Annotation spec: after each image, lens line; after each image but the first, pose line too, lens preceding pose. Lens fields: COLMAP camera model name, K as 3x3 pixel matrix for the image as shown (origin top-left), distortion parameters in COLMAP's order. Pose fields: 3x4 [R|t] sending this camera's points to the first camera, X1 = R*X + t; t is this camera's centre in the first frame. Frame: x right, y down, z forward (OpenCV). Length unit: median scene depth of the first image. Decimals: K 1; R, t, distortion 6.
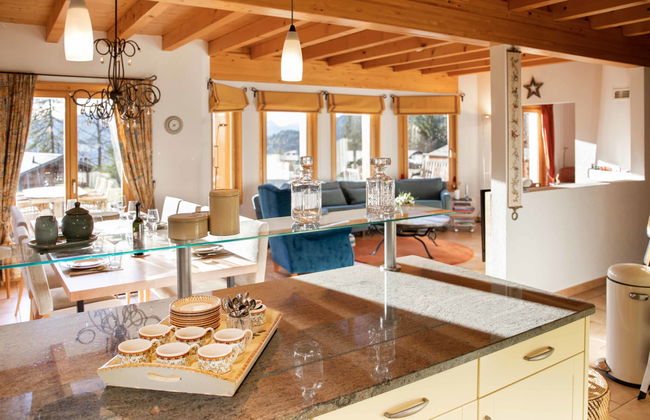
lens RADIAL K [[497.4, 0, 325.0], [0, 497.4, 210.0], [0, 0, 1]] dist [-0.001373, -0.000361]
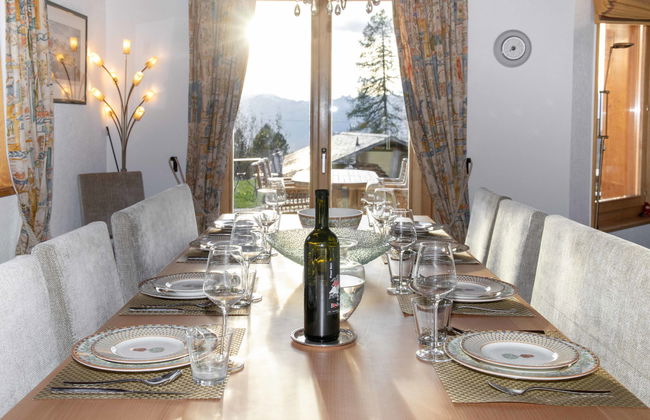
lens RADIAL K [[591.1, 0, 325.0], [0, 591.1, 210.0], [0, 0, 1]] dist [0.005550, 0.006085]
pose [[0.787351, 0.074156, -0.612029, -0.077896], [-0.083848, 0.996396, 0.012860, -0.000185], [0.610777, 0.041192, 0.790731, 0.424699]]
